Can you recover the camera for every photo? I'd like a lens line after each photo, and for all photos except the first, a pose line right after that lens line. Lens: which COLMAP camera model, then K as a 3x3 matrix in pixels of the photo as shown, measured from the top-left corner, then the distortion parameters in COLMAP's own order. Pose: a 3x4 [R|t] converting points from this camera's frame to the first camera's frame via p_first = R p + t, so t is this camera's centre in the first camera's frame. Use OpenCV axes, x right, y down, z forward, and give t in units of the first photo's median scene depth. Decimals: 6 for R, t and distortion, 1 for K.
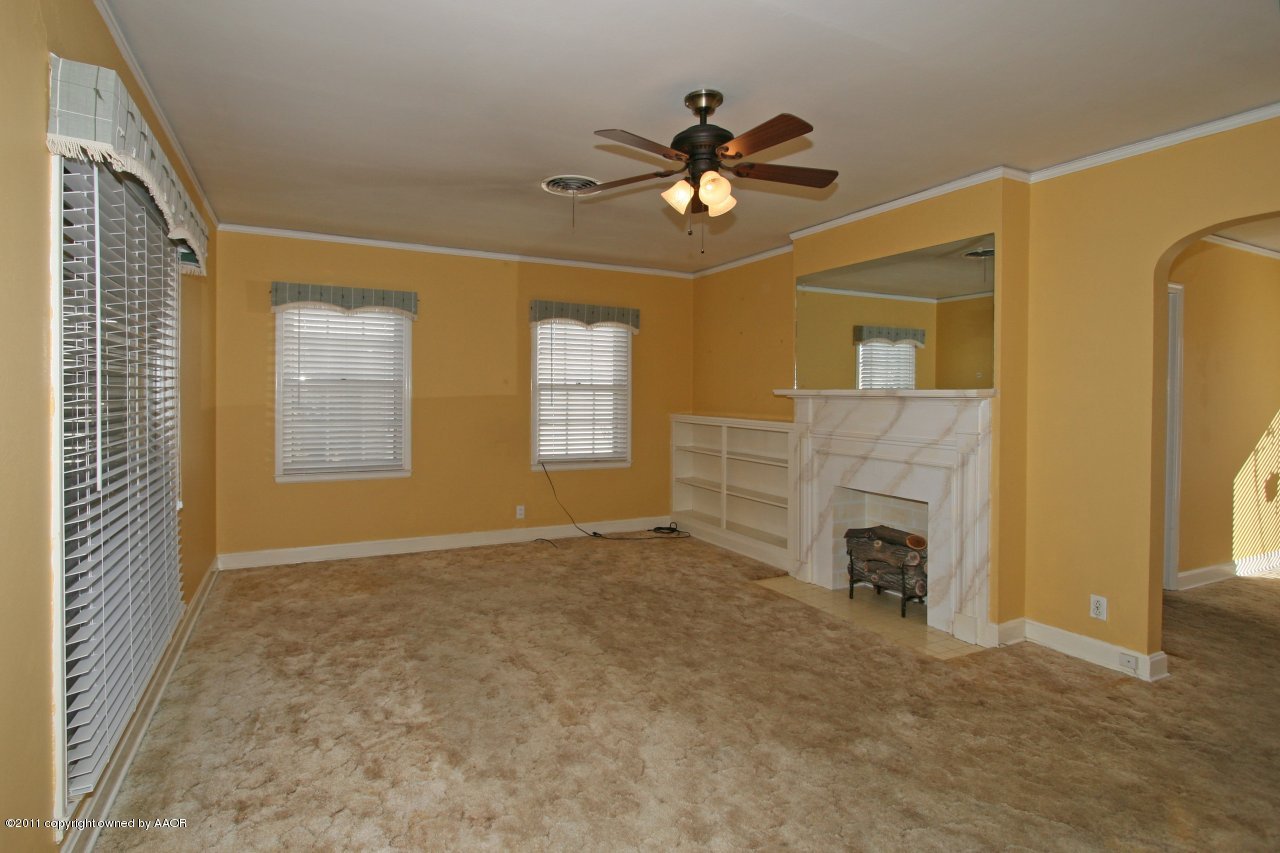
lens RADIAL K [[621.2, 0, 640.0], [0, 621.2, 426.5], [0, 0, 1]] dist [-0.001147, 0.000252]
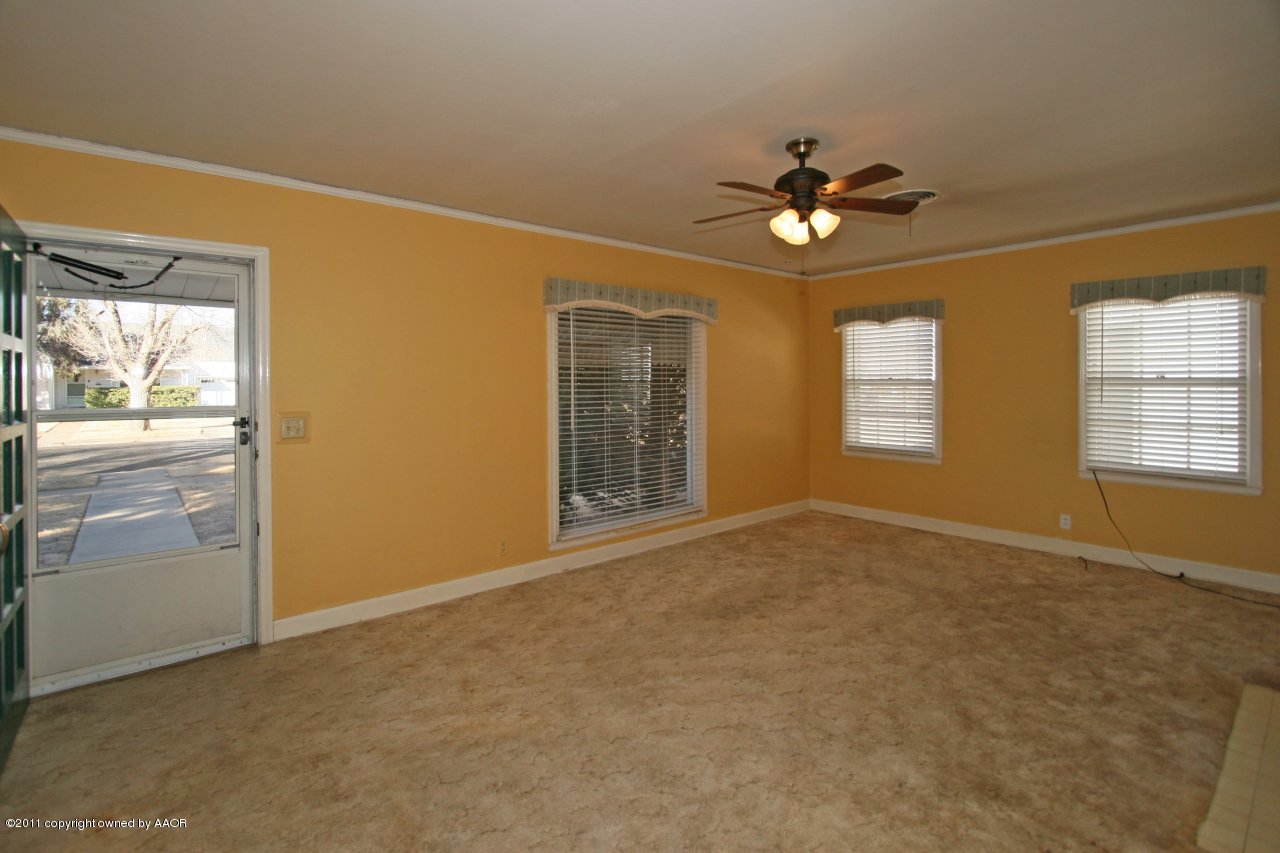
lens RADIAL K [[603.8, 0, 639.4], [0, 603.8, 395.2], [0, 0, 1]] dist [-0.001913, -0.000125]
pose [[0.262706, 0.008211, -0.964841, 0.611592], [-0.047474, 0.998863, -0.004425, -0.014454], [0.963707, 0.046967, 0.262797, 0.219267]]
